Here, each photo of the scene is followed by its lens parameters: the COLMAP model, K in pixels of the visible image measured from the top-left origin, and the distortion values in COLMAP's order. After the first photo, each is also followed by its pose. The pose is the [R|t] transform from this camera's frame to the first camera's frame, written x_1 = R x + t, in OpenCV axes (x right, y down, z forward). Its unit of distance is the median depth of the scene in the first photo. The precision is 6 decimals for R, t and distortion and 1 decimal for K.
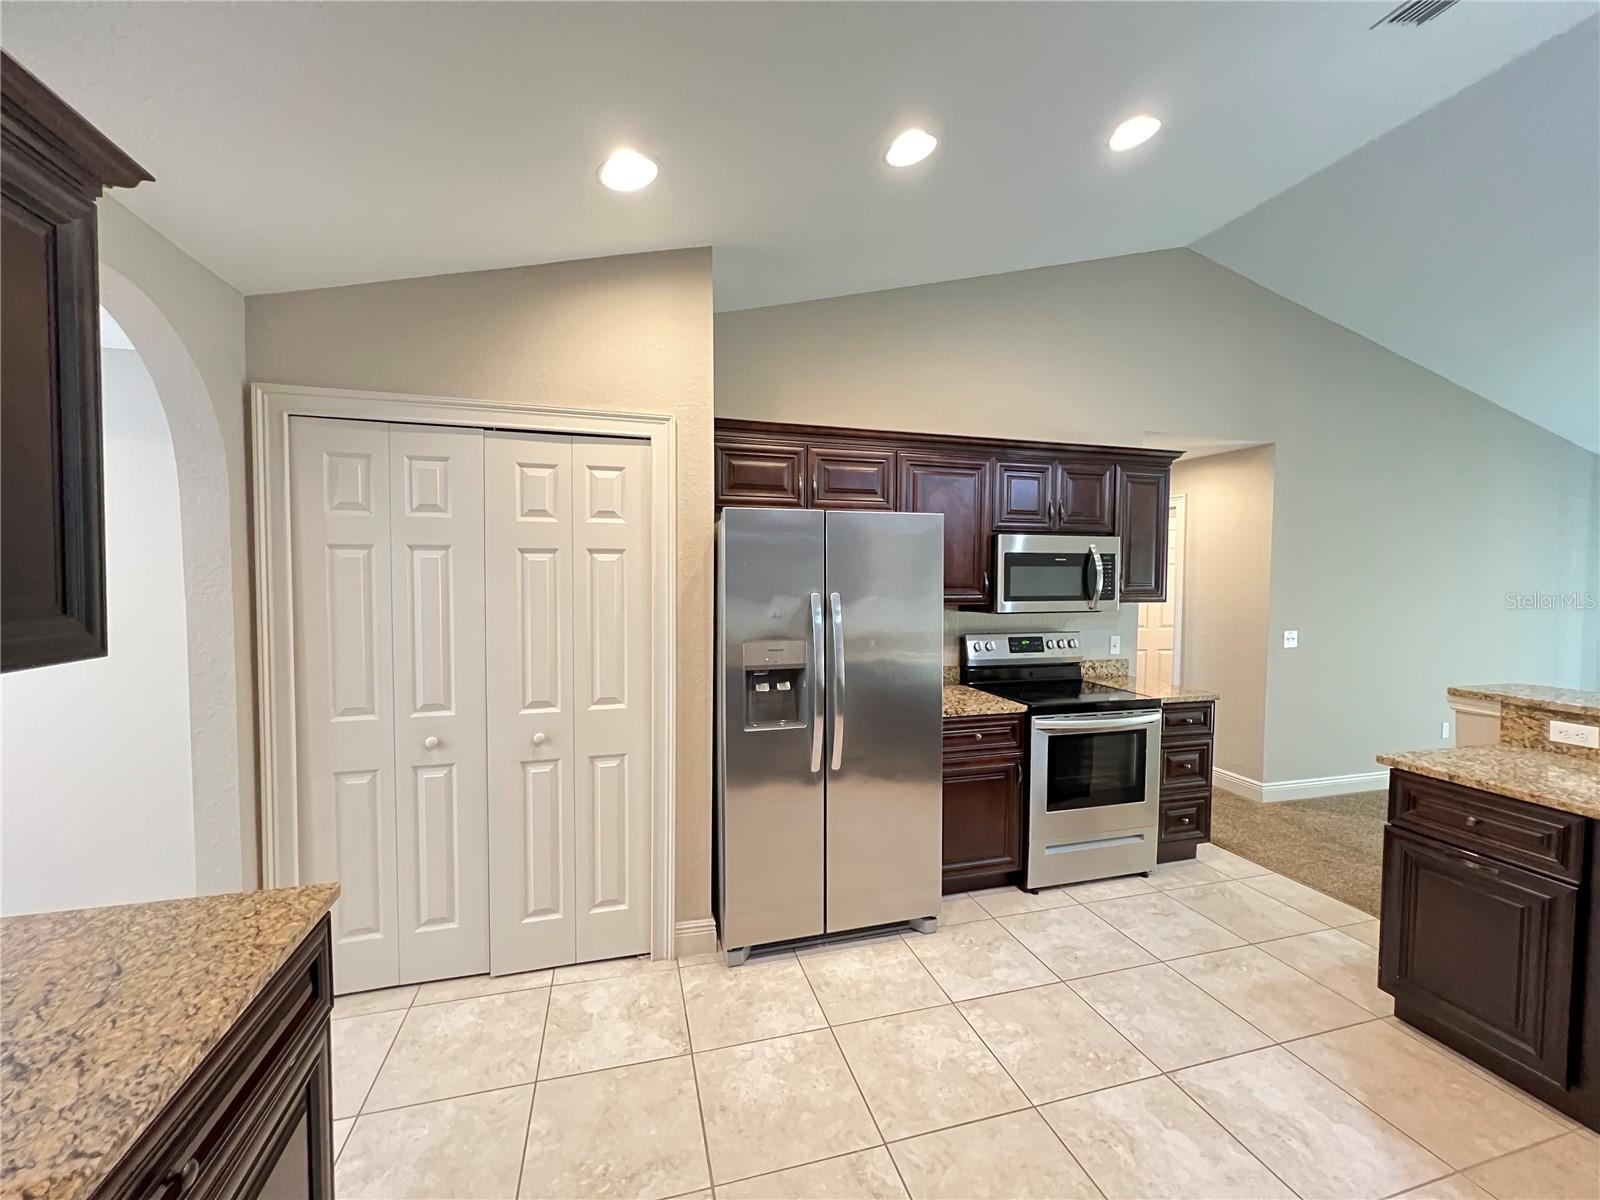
lens RADIAL K [[639.9, 0, 794.5], [0, 639.9, 596.2], [0, 0, 1]] dist [-0.001951, -0.000393]
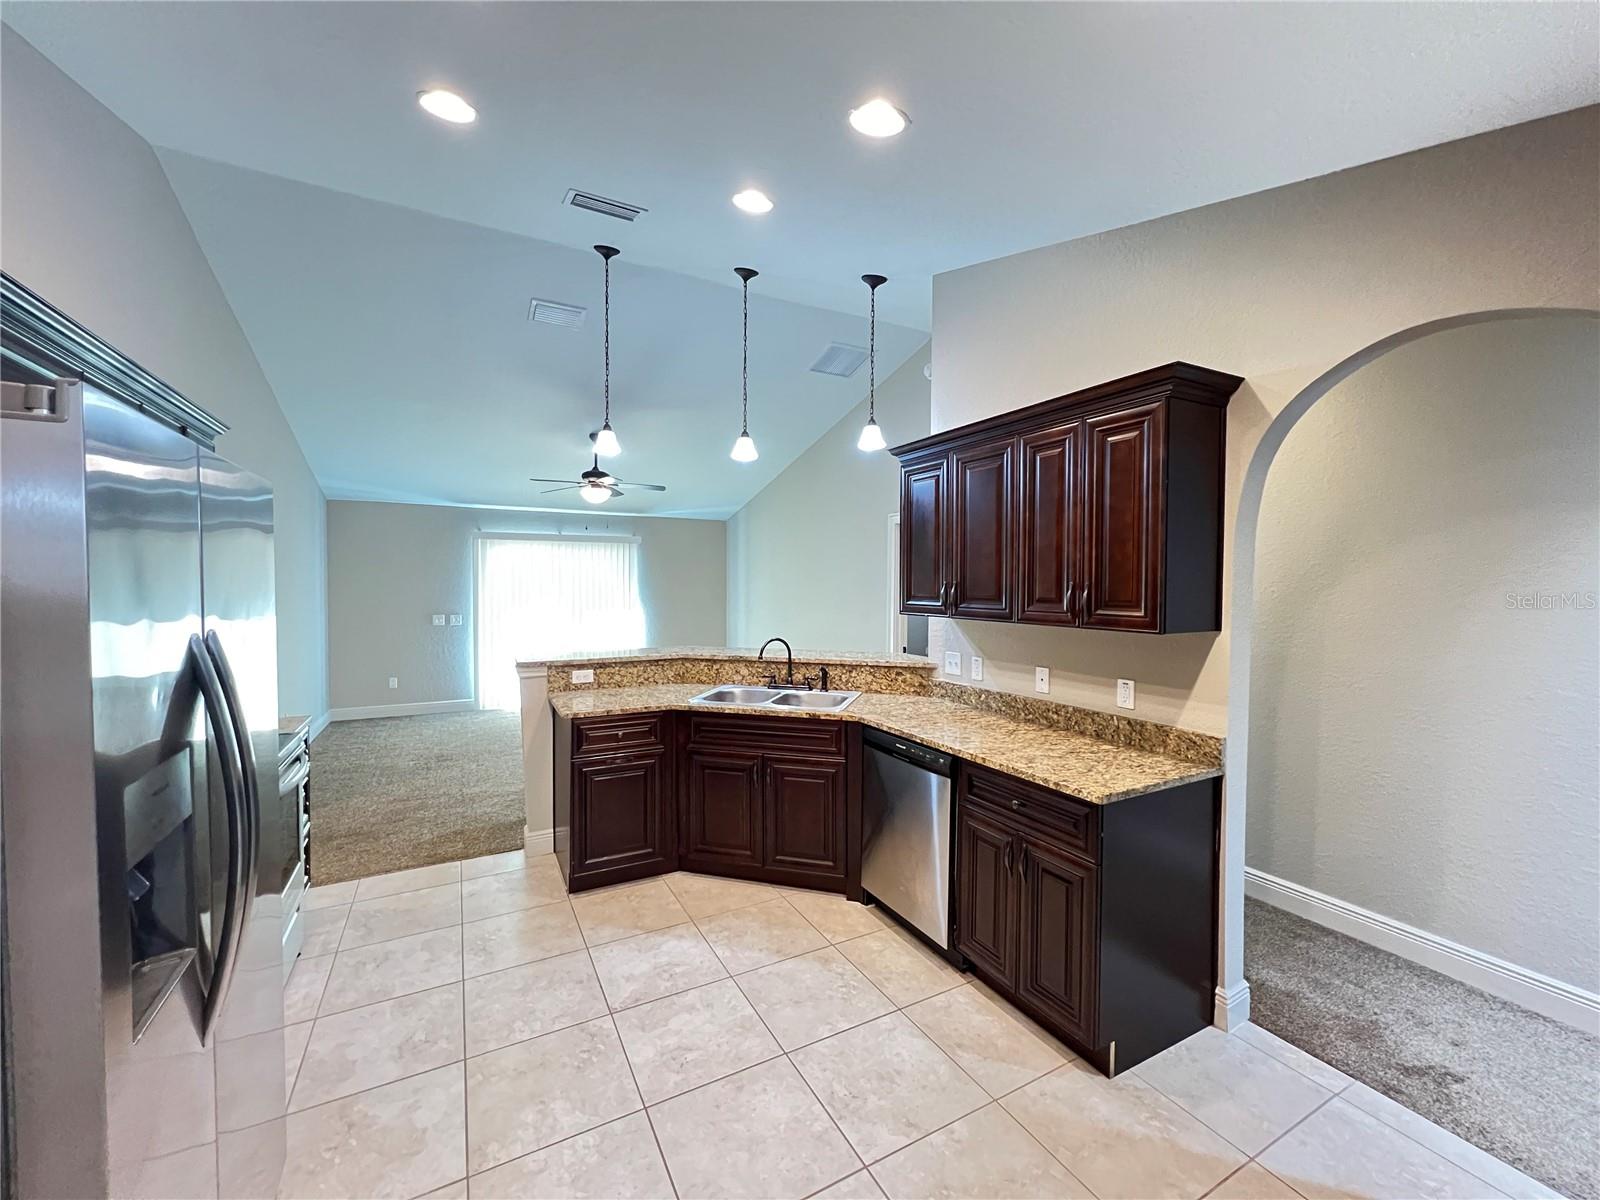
lens RADIAL K [[639.9, 0, 791.9], [0, 639.9, 600.4], [0, 0, 1]] dist [-0.001951, -0.000393]
pose [[-0.212257, -0.034497, 0.976605, -0.511049], [0.032461, 0.998576, 0.042328, -0.036403], [-0.976675, 0.040686, -0.210835, 0.758274]]
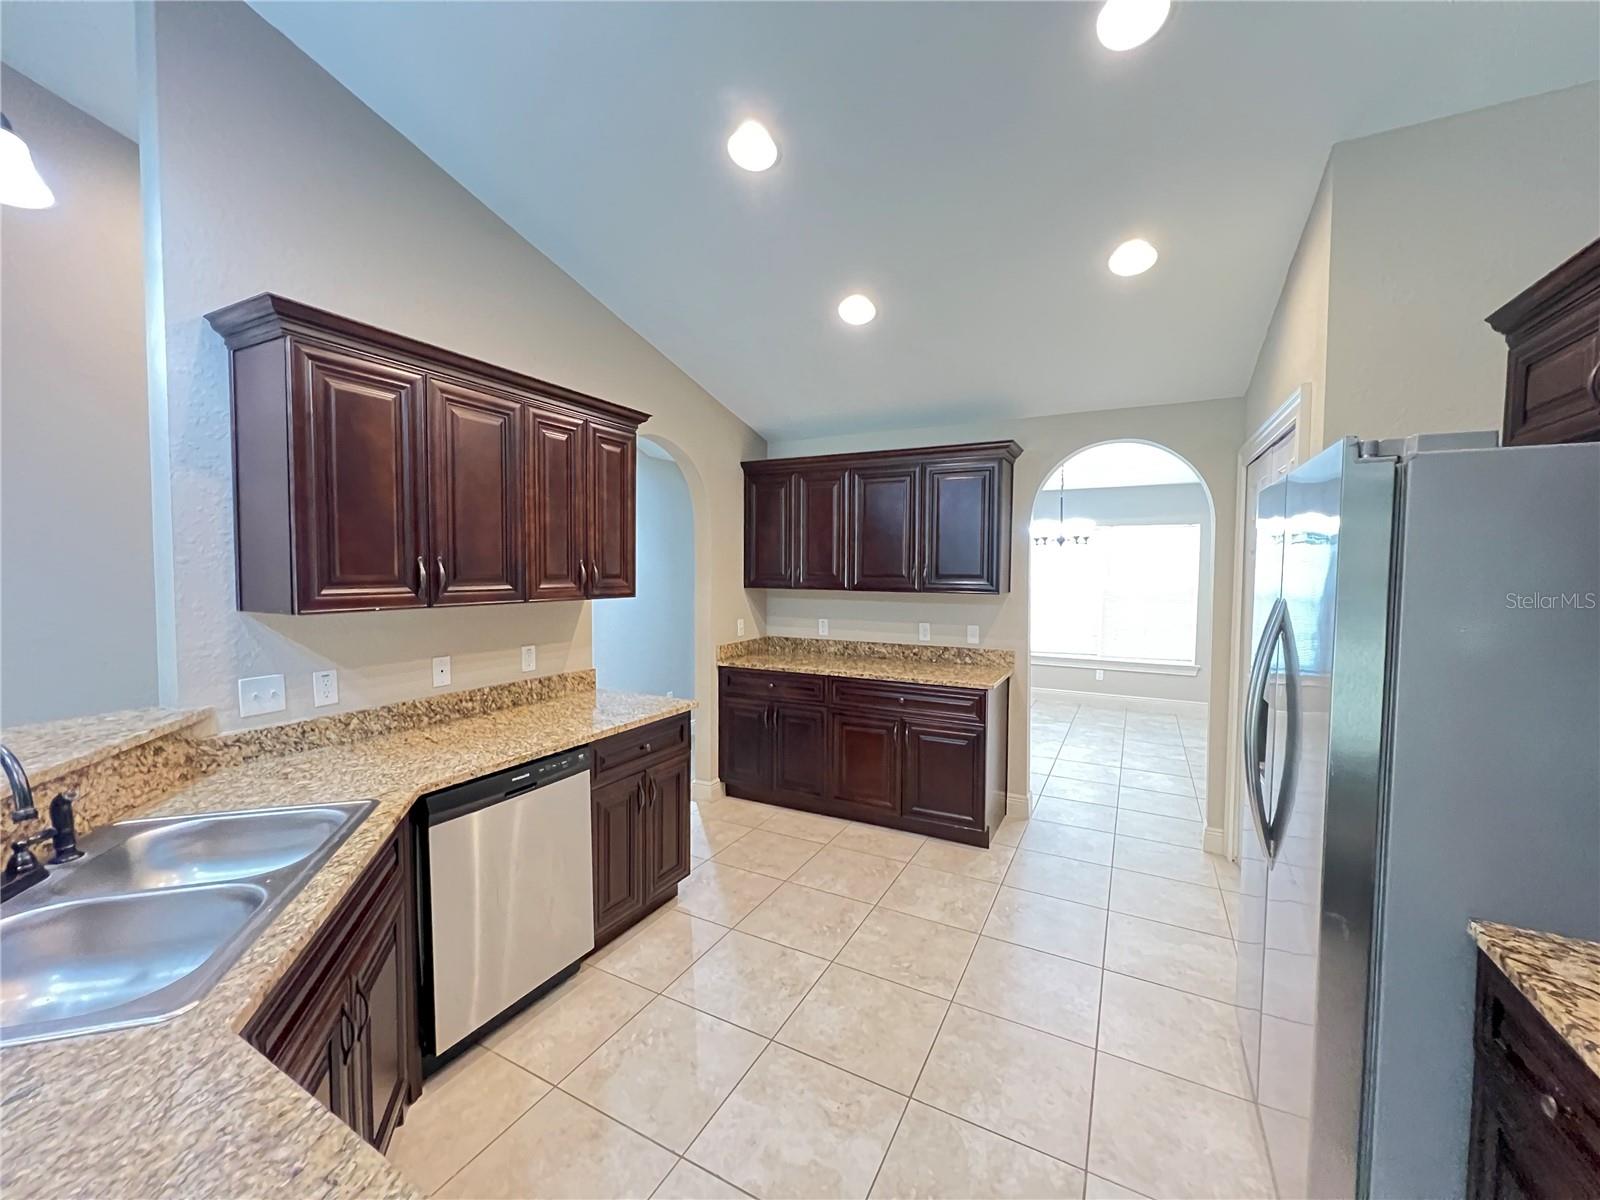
lens RADIAL K [[639.9, 0, 796.7], [0, 639.9, 598.6], [0, 0, 1]] dist [-0.001951, -0.000393]
pose [[-0.688304, 0.024280, -0.725016, 0.961636], [-0.041408, 0.996495, 0.072683, -0.039387], [0.724240, 0.080050, -0.684886, 1.190269]]
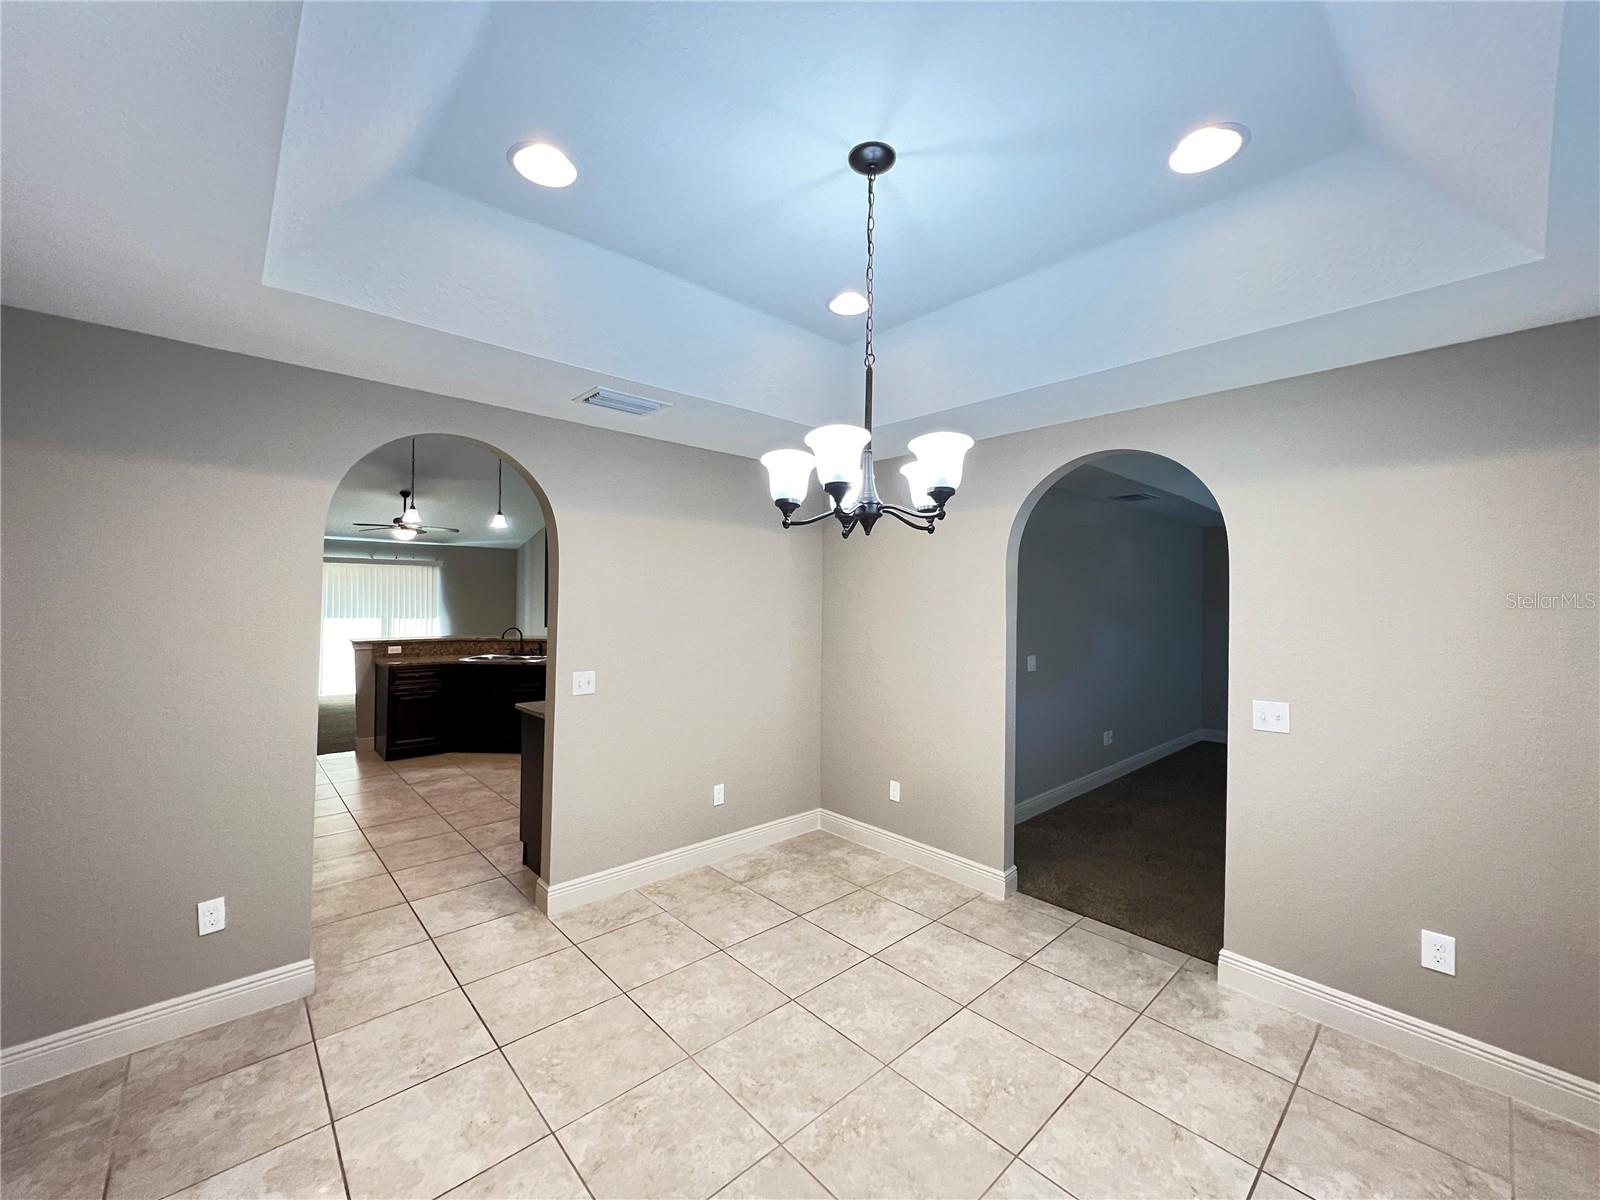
lens RADIAL K [[639.9, 0, 793.4], [0, 639.9, 602.8], [0, 0, 1]] dist [-0.001951, -0.000393]
pose [[-0.448173, -0.014874, 0.893823, -2.136754], [0.021257, 0.999402, 0.027289, -0.042657], [-0.893694, 0.031230, -0.447588, 0.625221]]
